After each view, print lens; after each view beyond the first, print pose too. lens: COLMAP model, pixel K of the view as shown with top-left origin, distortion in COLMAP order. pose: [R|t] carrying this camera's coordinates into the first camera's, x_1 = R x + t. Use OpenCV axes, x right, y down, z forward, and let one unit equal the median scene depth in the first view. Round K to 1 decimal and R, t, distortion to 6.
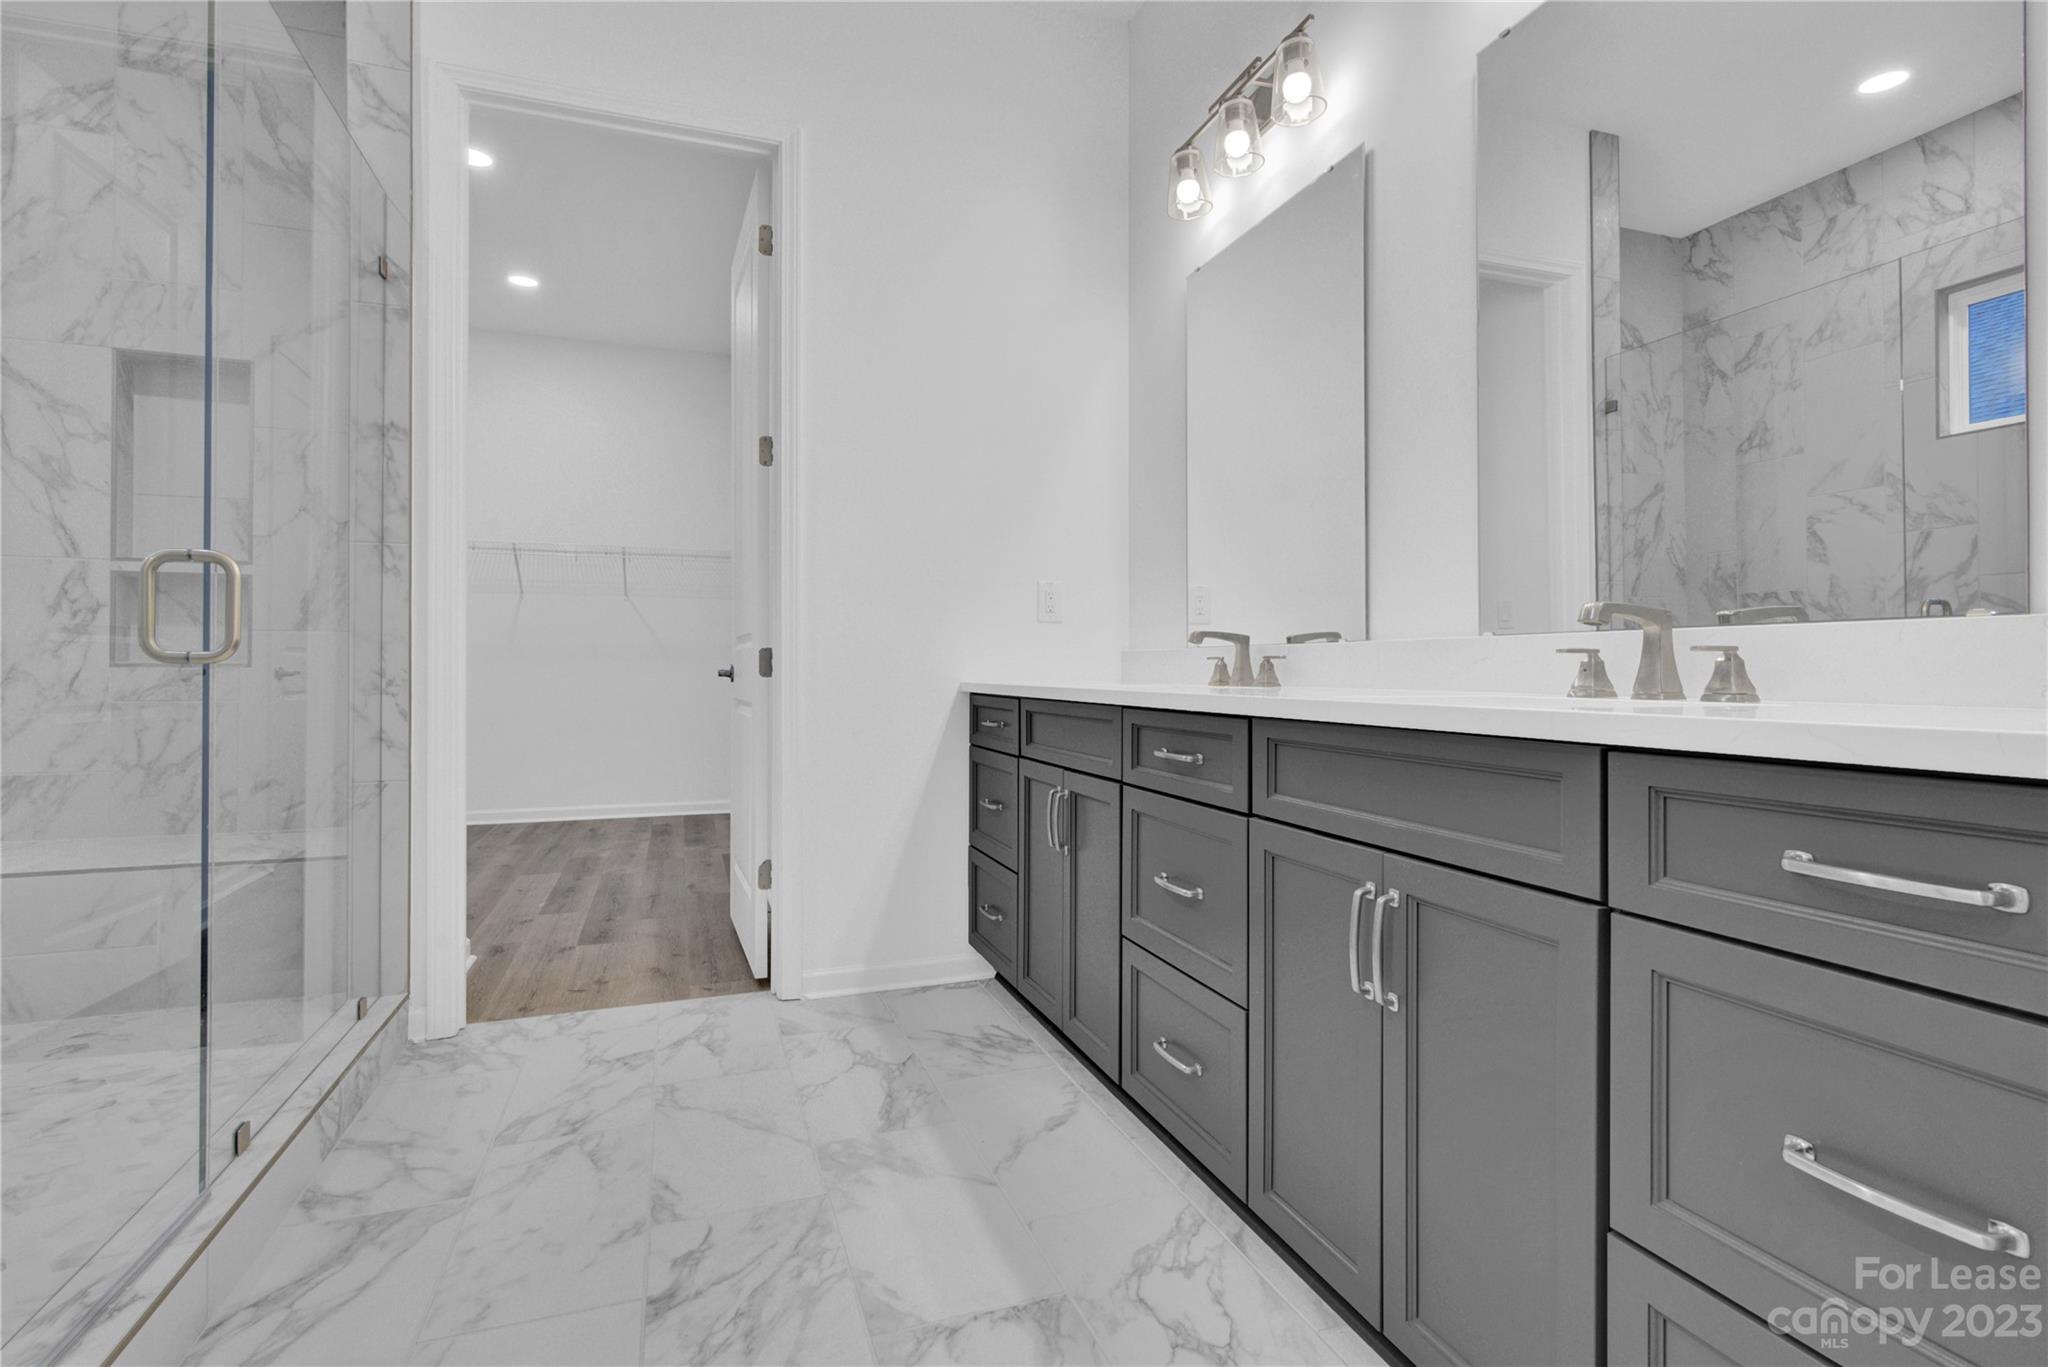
lens RADIAL K [[969.9, 0, 1020.3], [0, 969.9, 671.3], [0, 0, 1]] dist [-0.000370, 0.000664]
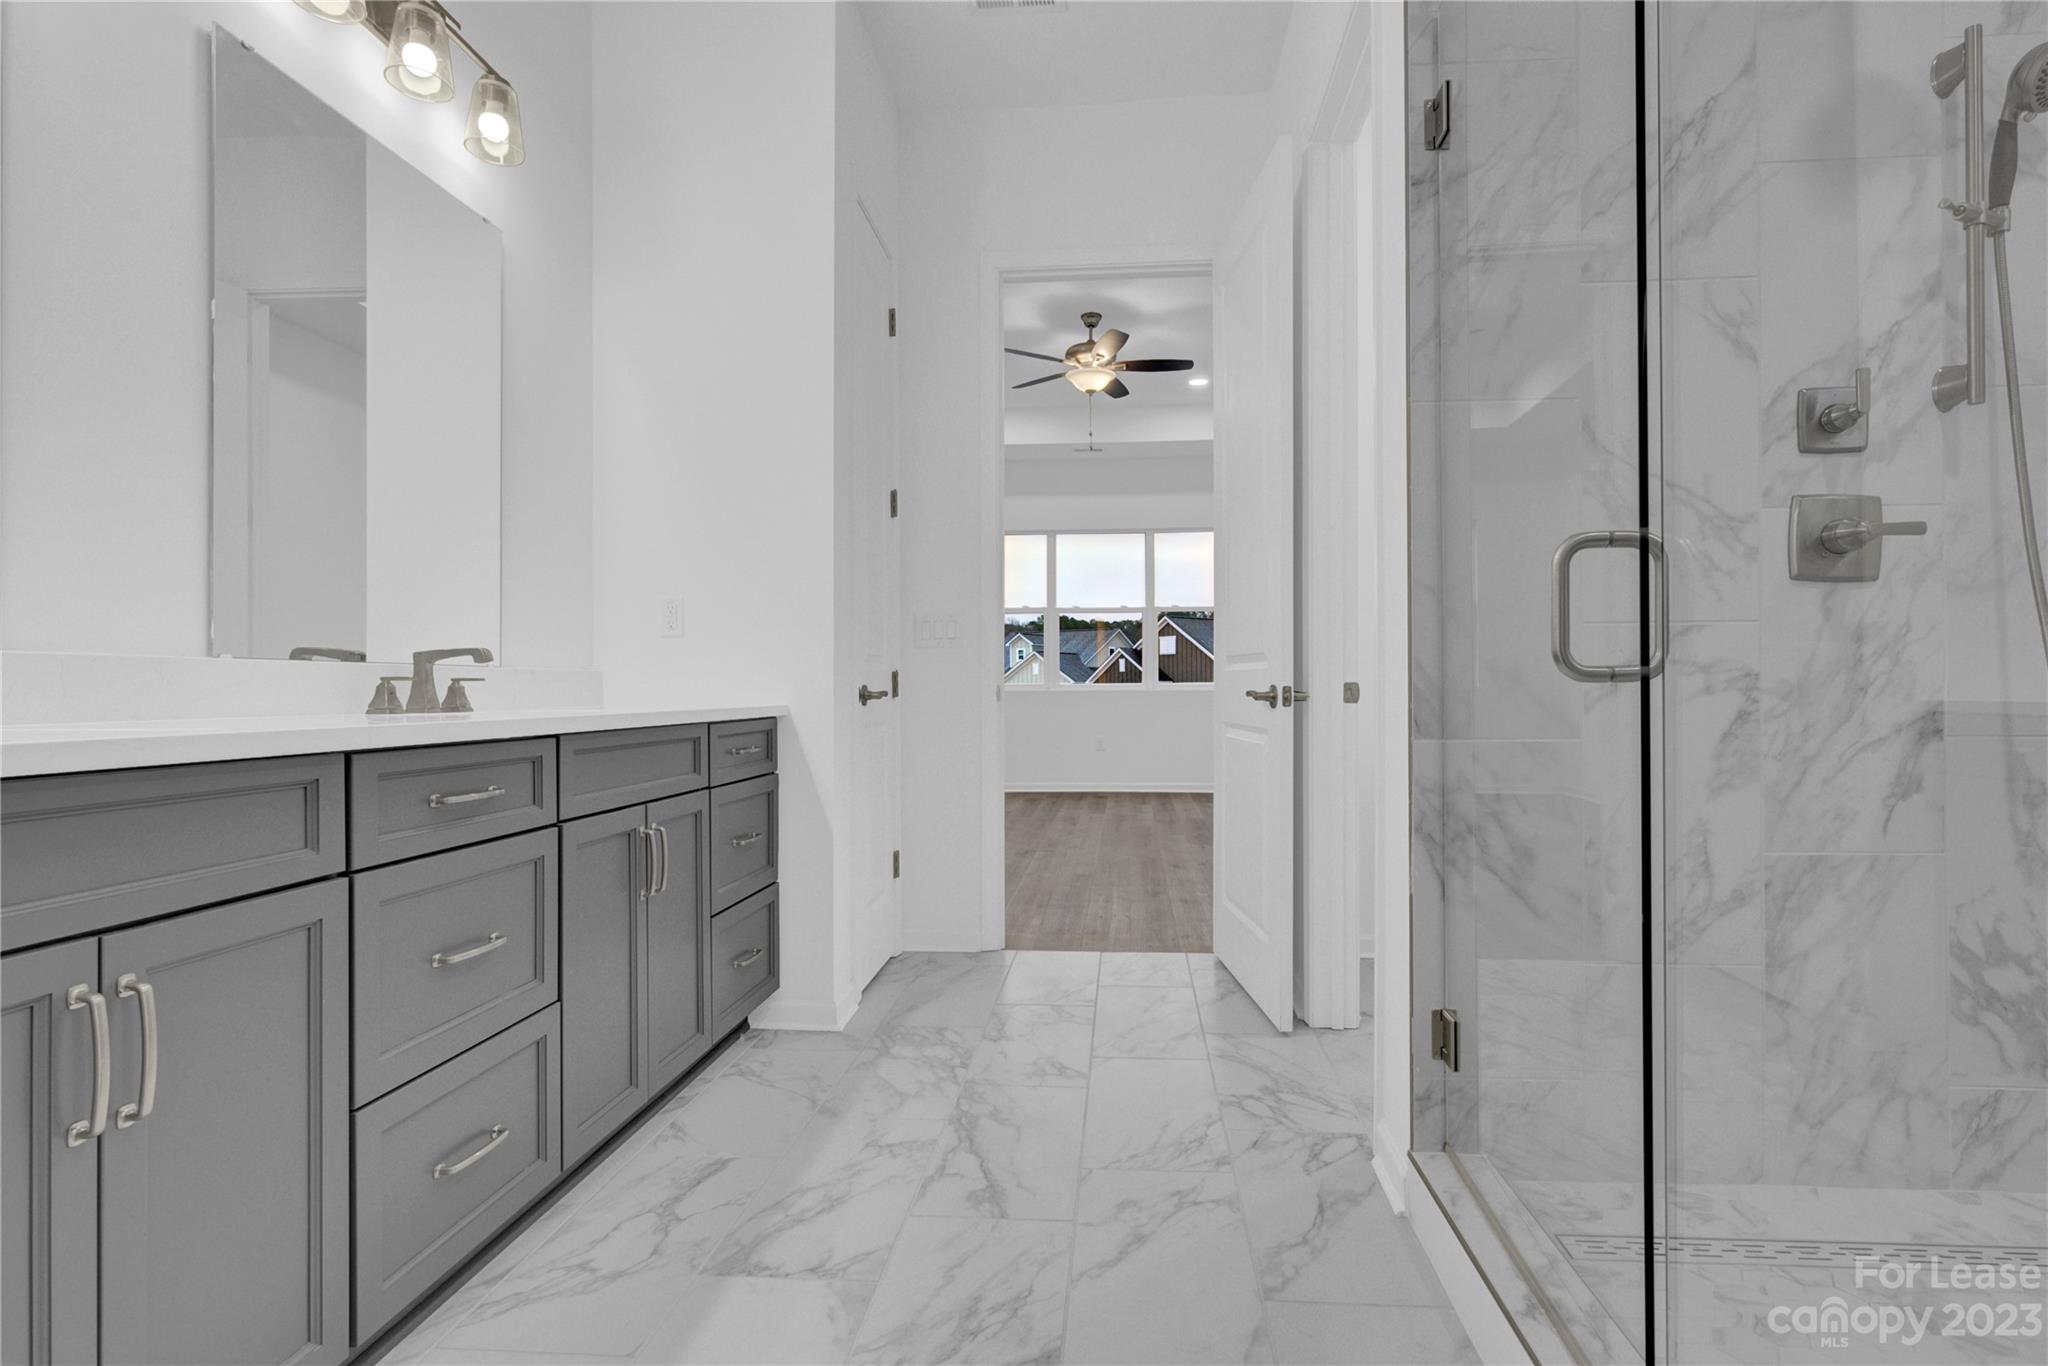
lens RADIAL K [[978.5, 0, 1024.0], [0, 978.5, 683.0], [0, 0, 1]] dist [-0.000101, 0.000487]
pose [[-0.901340, 0.006247, 0.433068, -0.757467], [0.003833, 0.999972, -0.006448, -0.003409], [-0.433096, -0.004152, -0.901338, 1.839727]]
